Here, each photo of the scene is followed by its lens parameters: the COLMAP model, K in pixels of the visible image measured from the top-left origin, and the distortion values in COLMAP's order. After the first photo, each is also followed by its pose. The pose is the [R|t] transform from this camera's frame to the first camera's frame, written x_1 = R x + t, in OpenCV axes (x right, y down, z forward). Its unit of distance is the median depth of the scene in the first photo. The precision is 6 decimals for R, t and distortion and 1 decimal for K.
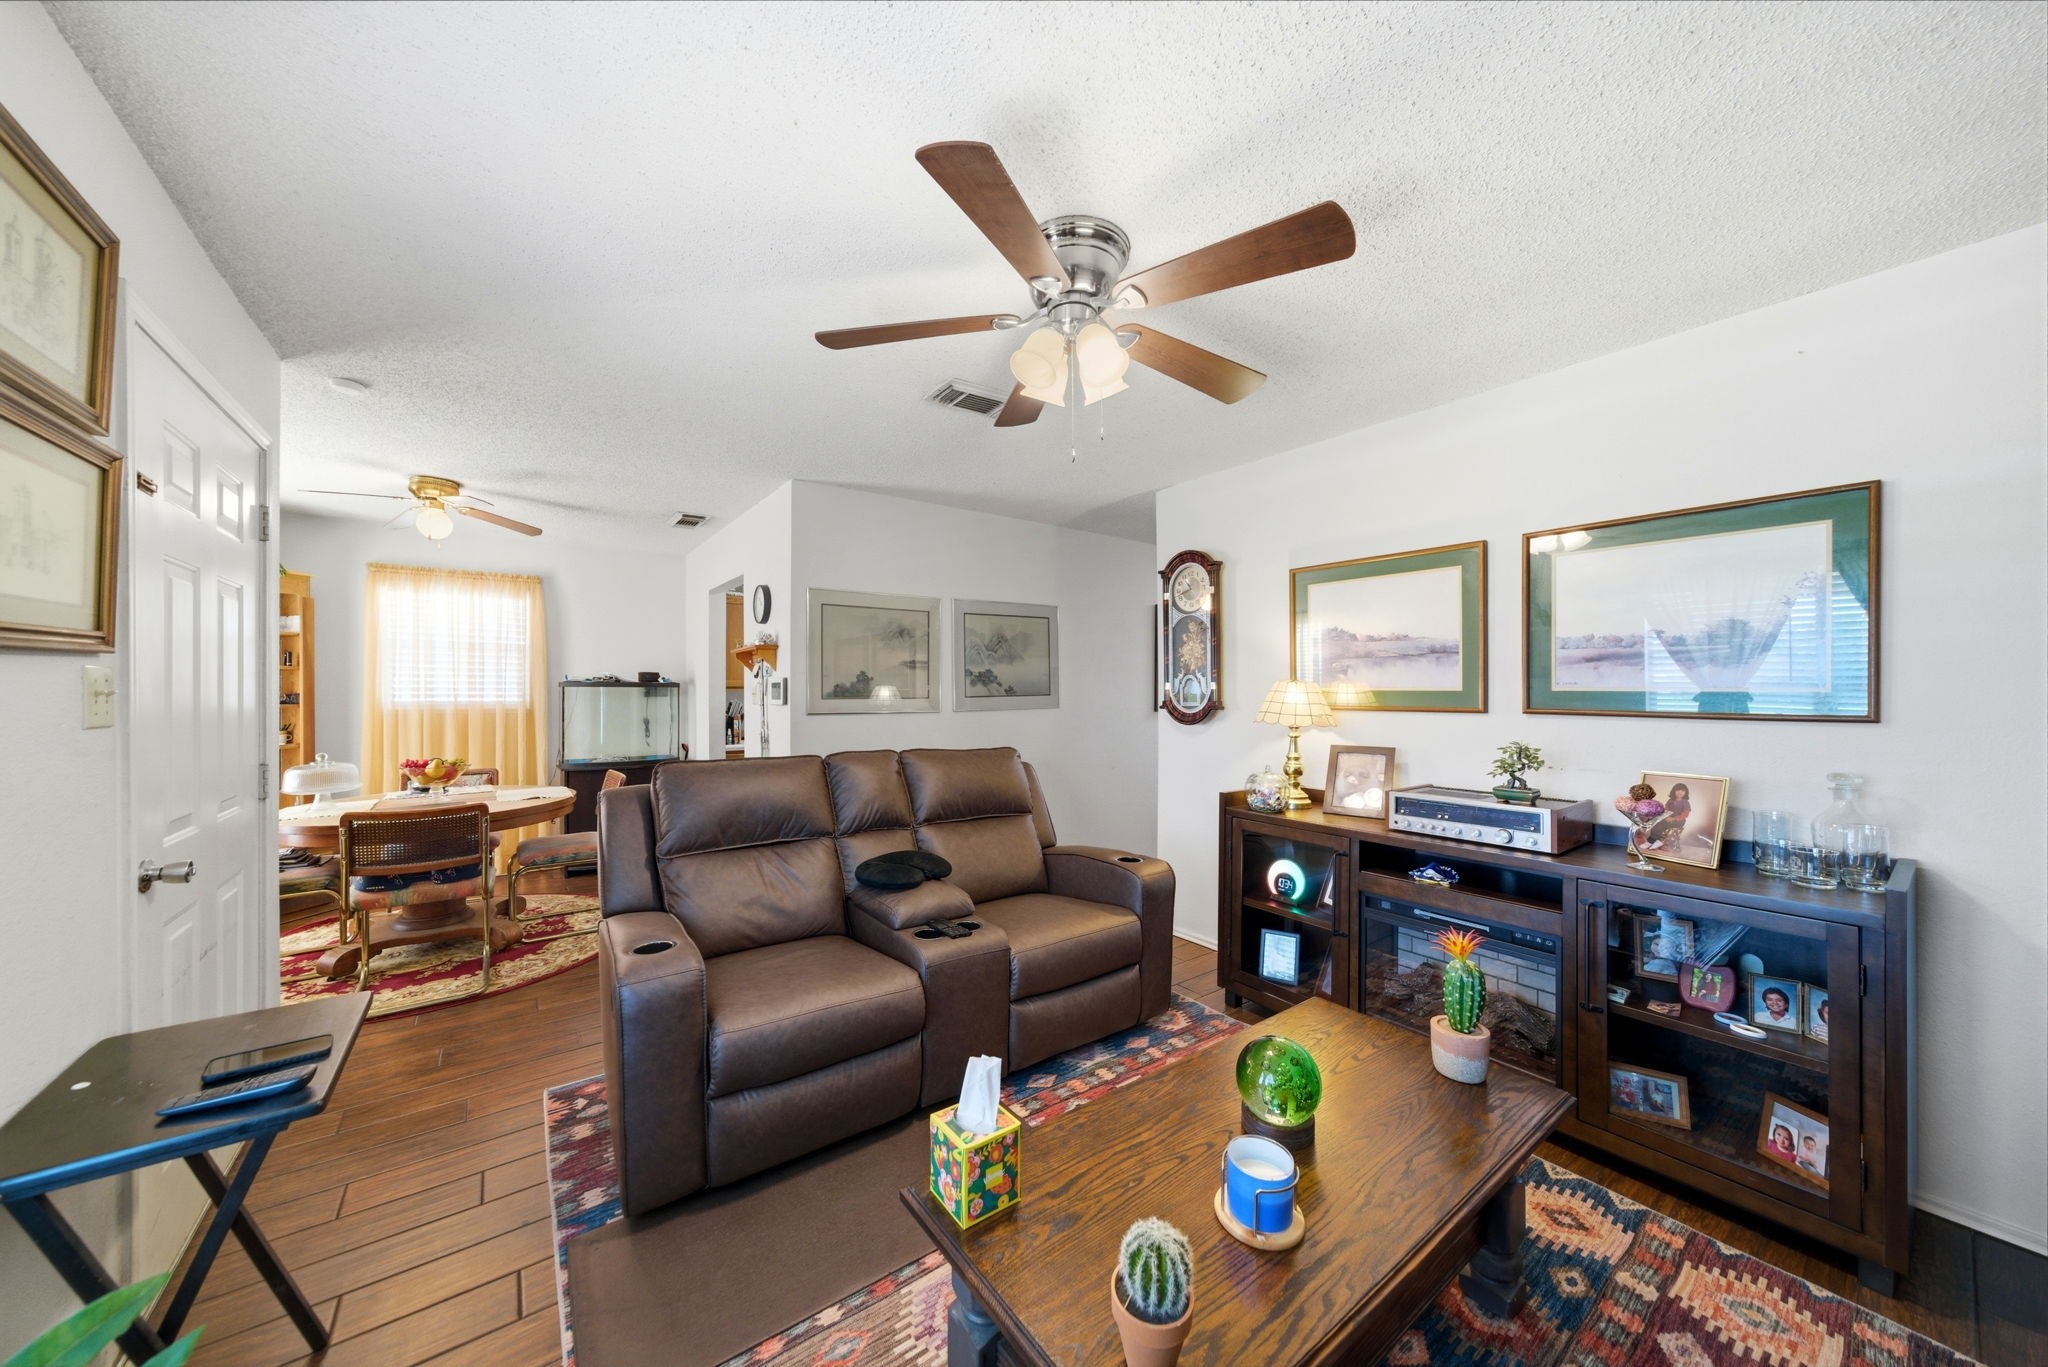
lens RADIAL K [[710.9, 0, 1001.1], [0, 710.9, 686.1], [0, 0, 1]] dist [-0.001371, -0.000130]
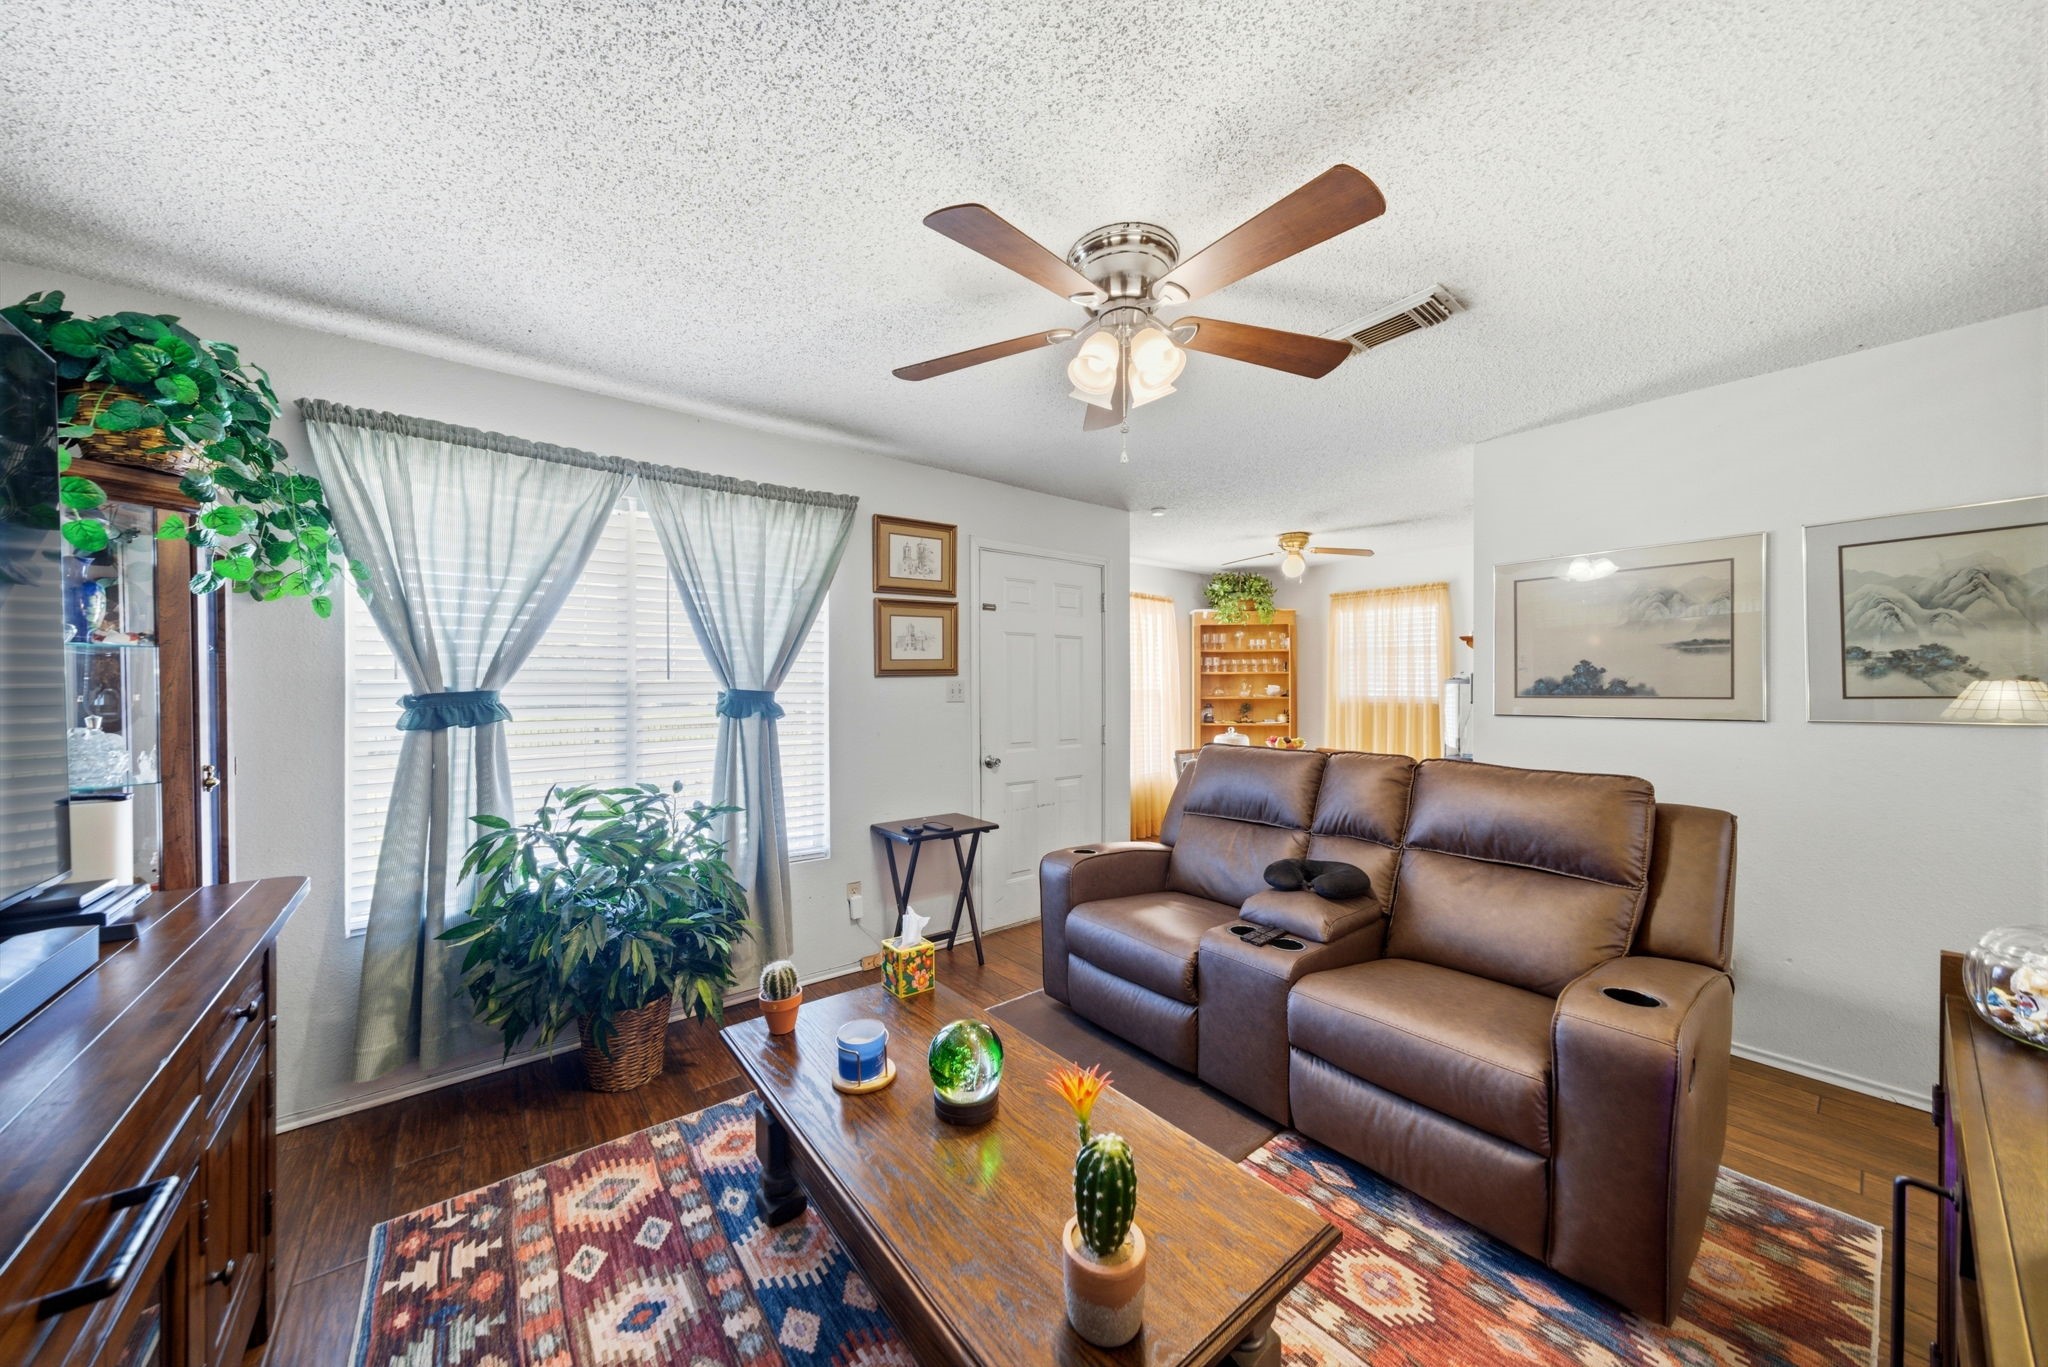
lens RADIAL K [[686.7, 0, 988.5], [0, 686.7, 688.0], [0, 0, 1]] dist [0.000701, 0.000068]
pose [[0.026280, 0.000424, -0.999655, 0.504067], [0.005469, 0.999985, 0.000567, 0.003966], [0.999640, -0.005482, 0.026277, 0.367025]]
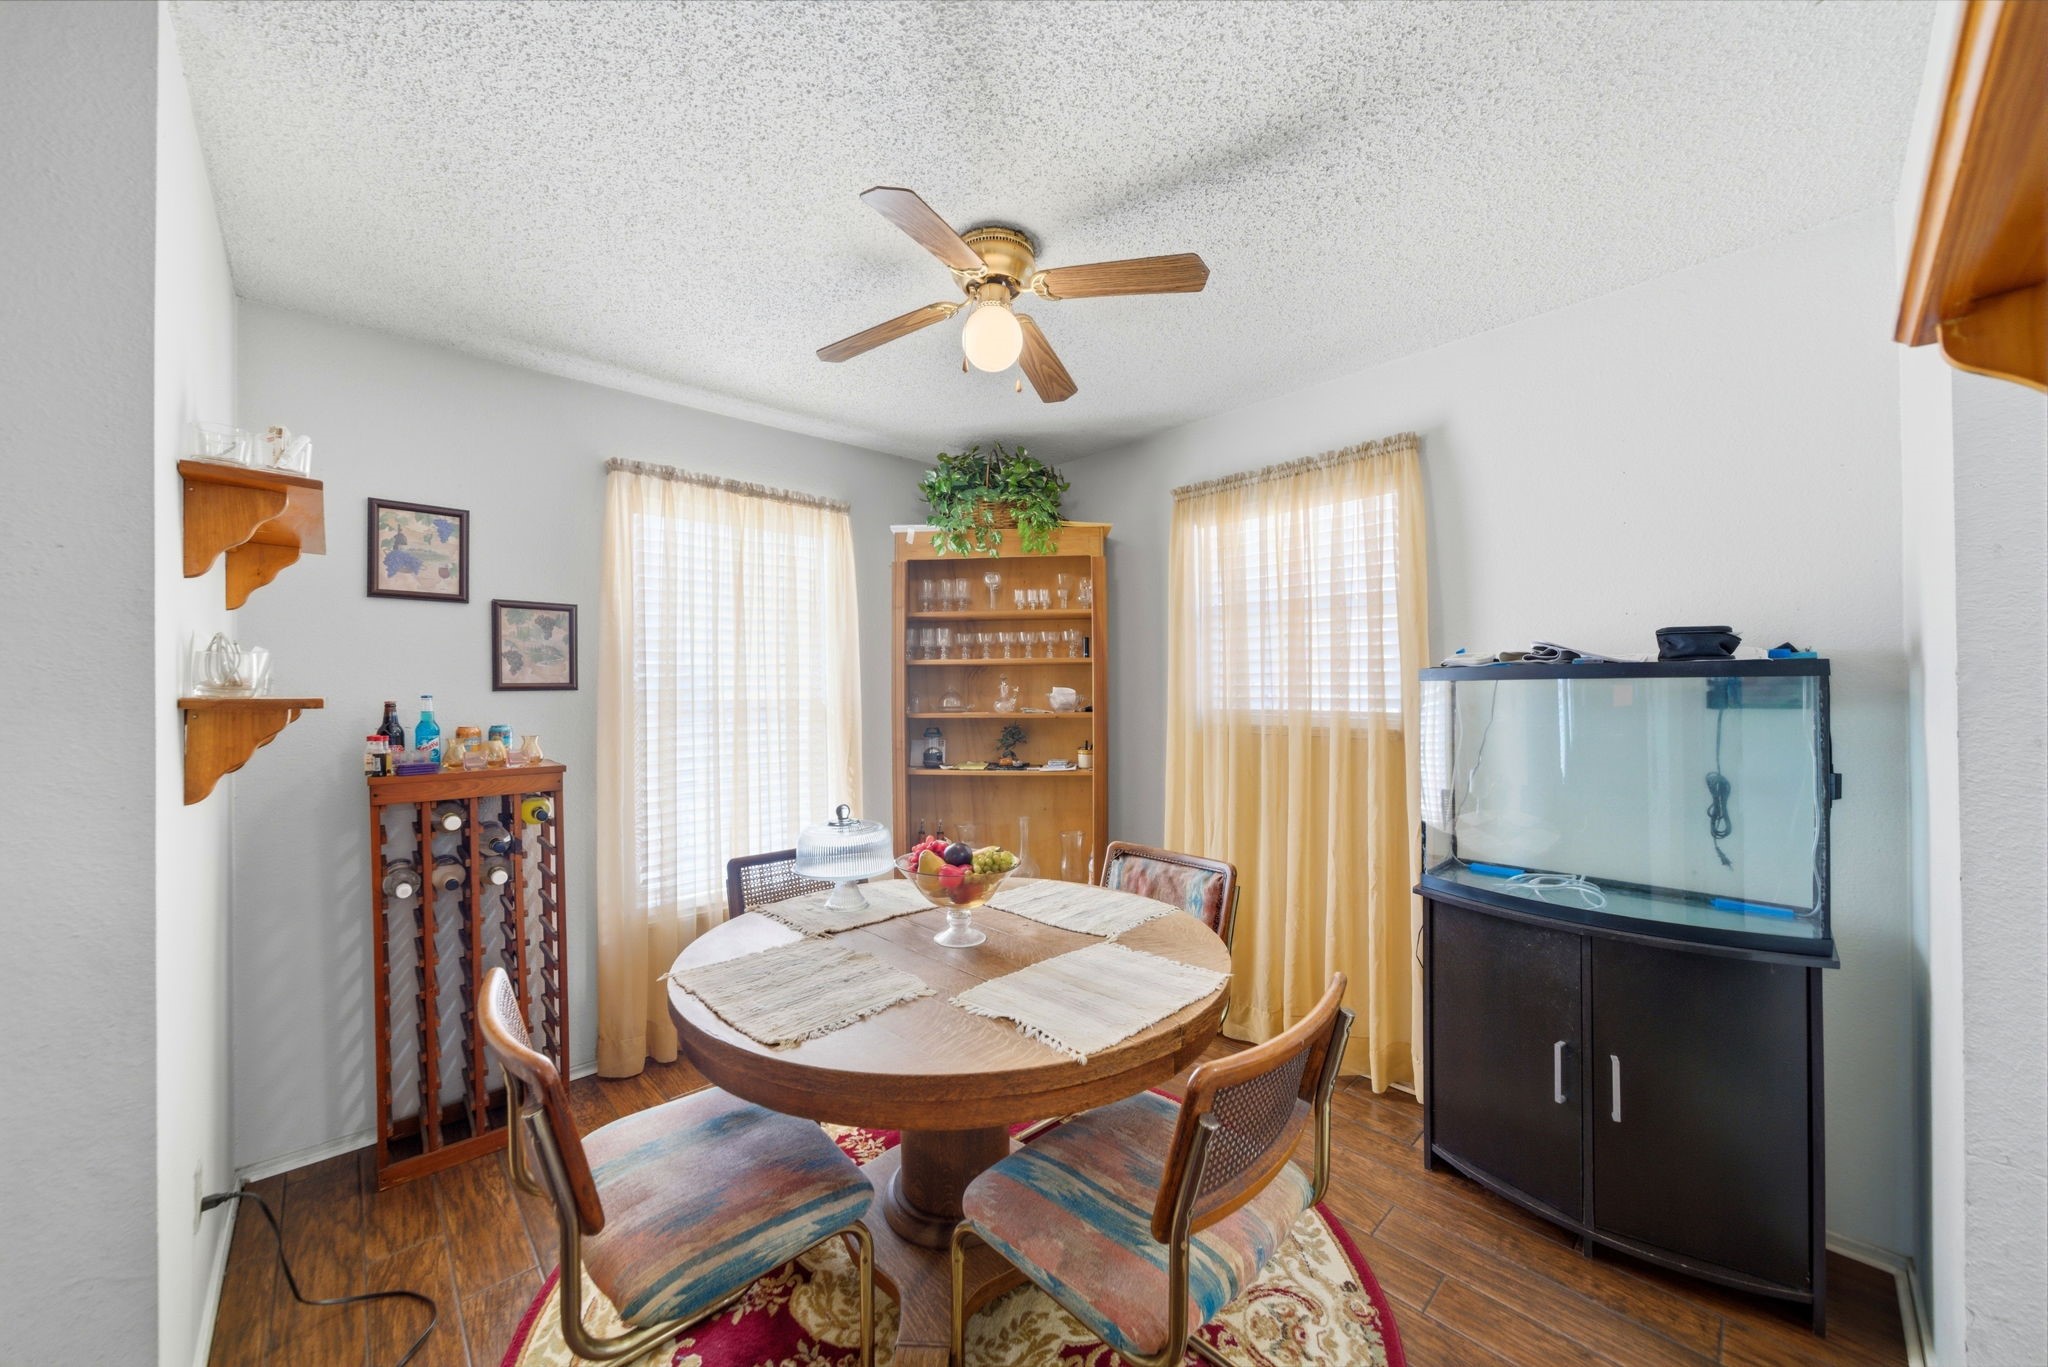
lens RADIAL K [[710.9, 0, 1001.1], [0, 710.9, 686.1], [0, 0, 1]] dist [-0.001371, -0.000130]
pose [[0.112704, -0.006507, -0.993607, -0.313354], [0.015733, 0.999865, -0.004763, 0.003005], [0.993504, -0.015095, 0.112791, 0.916901]]
